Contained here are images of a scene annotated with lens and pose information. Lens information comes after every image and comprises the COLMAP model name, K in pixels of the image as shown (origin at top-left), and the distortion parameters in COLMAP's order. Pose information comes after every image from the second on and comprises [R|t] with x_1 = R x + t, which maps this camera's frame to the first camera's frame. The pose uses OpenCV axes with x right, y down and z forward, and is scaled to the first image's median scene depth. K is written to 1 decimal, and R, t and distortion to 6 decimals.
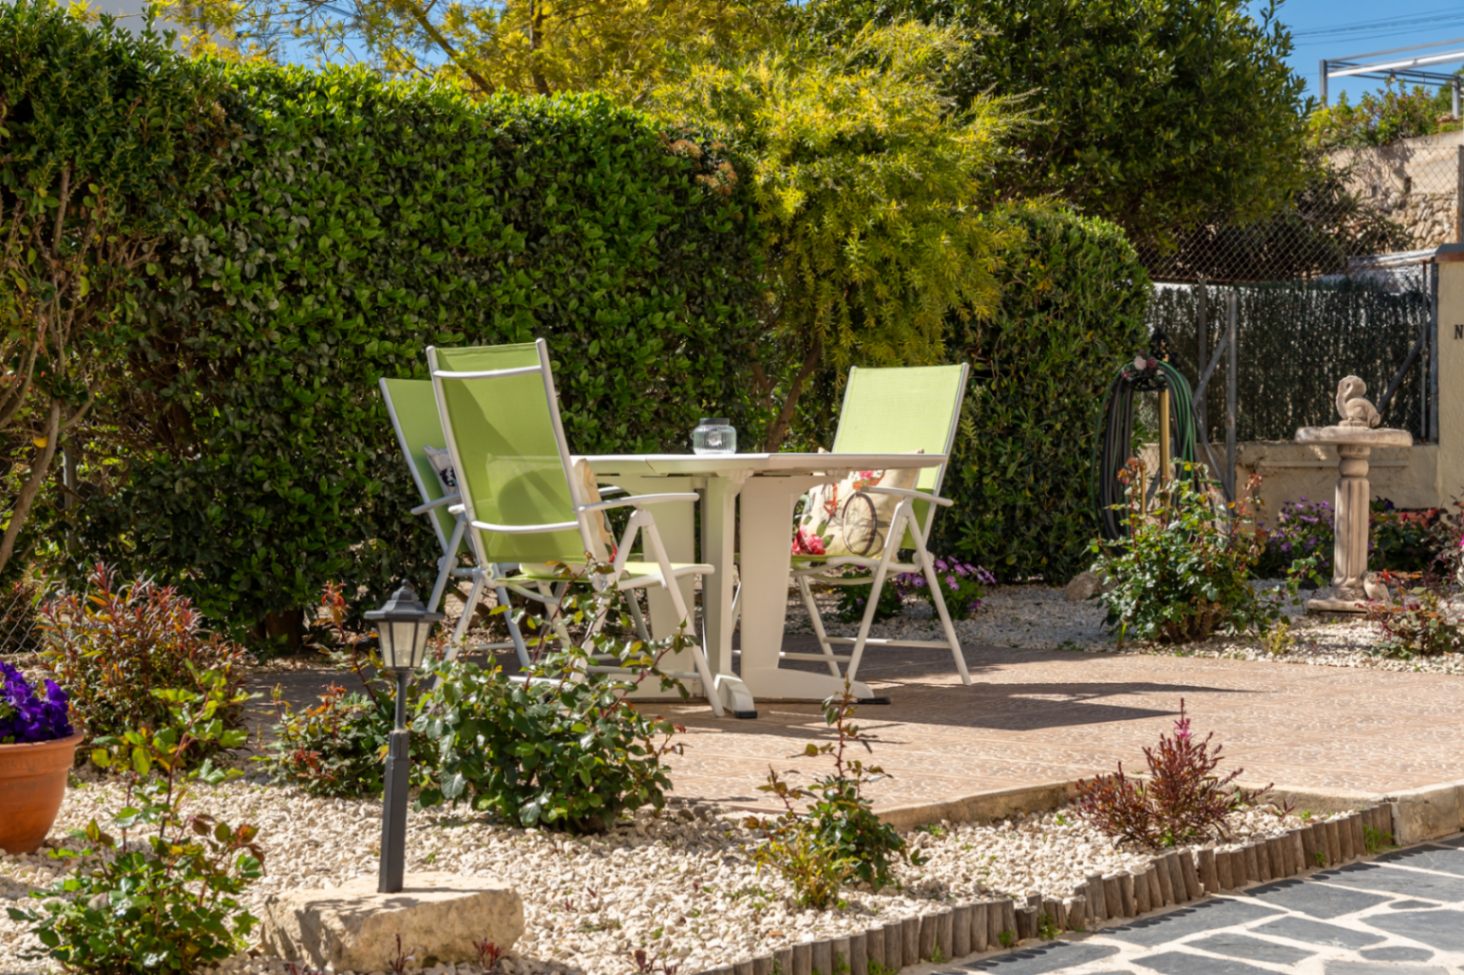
lens RADIAL K [[2586.2, 0, 732.0], [0, 2586.2, 487.5], [0, 0, 1]] dist [0.053513, 0.157071]
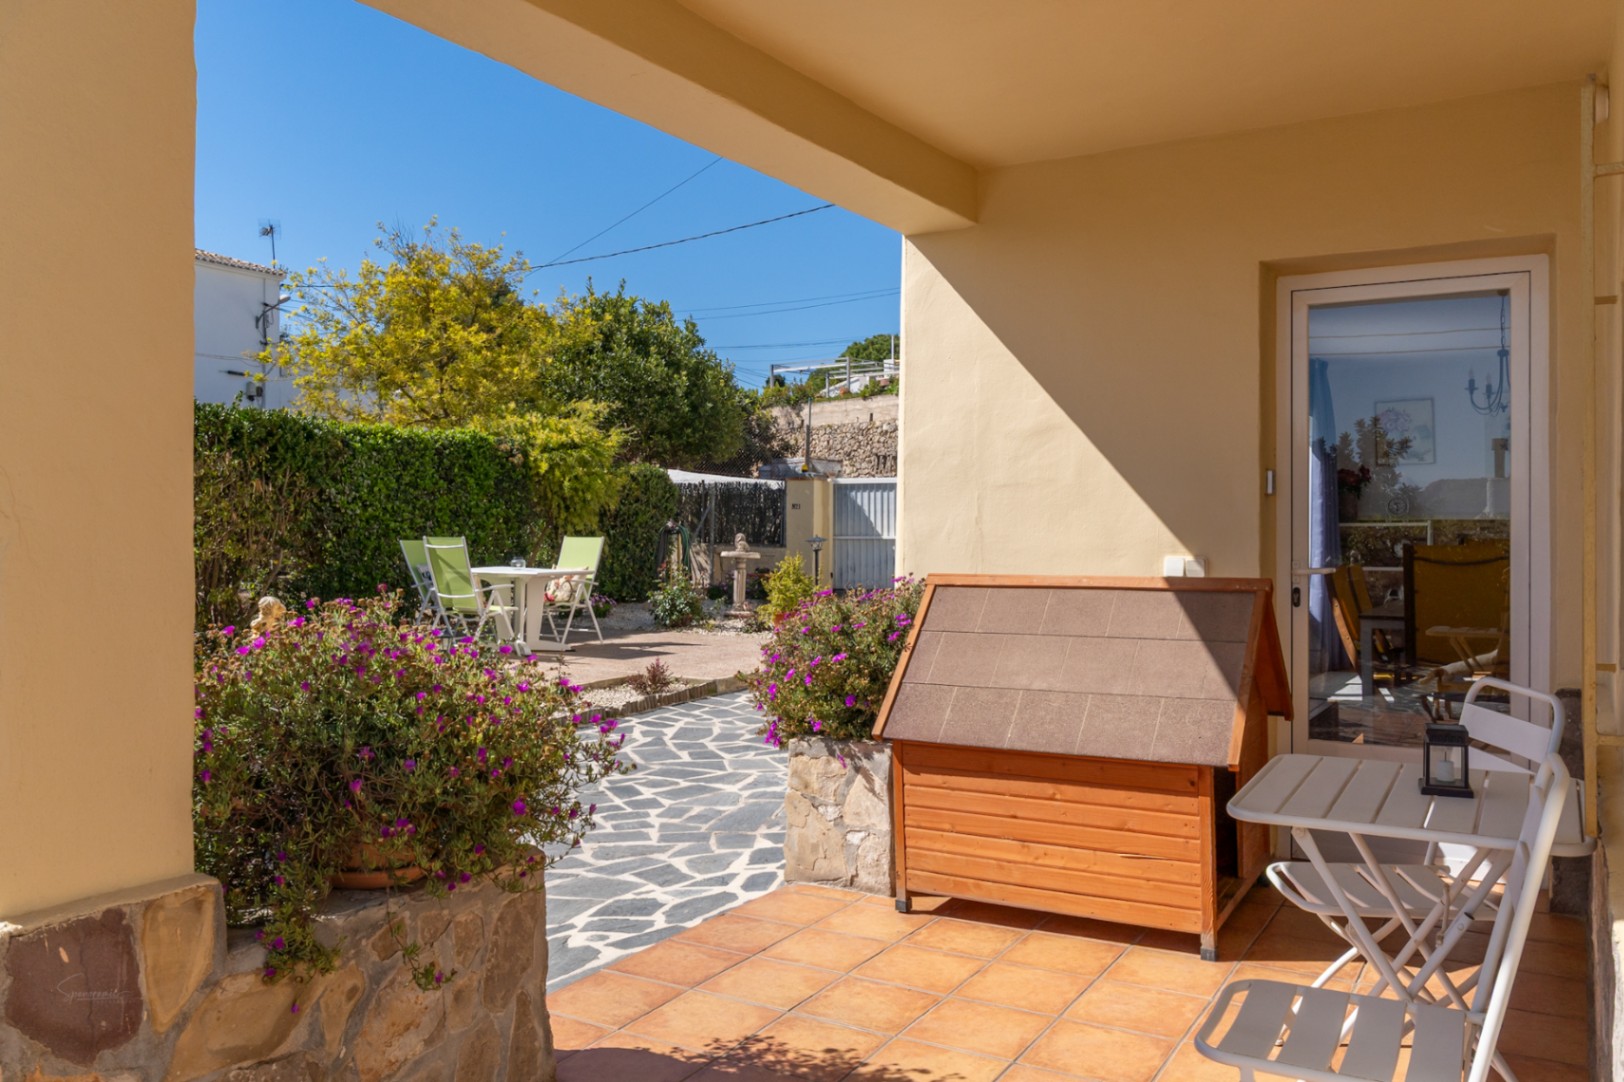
lens RADIAL K [[1321.2, 0, 819.8], [0, 1321.2, 526.2], [0, 0, 1]] dist [0.002484, 0.000516]
pose [[0.972055, 0.012709, 0.234408, -0.023667], [-0.013308, 0.999911, 0.000976, -0.061402], [-0.234375, -0.004068, 0.972138, -0.517615]]
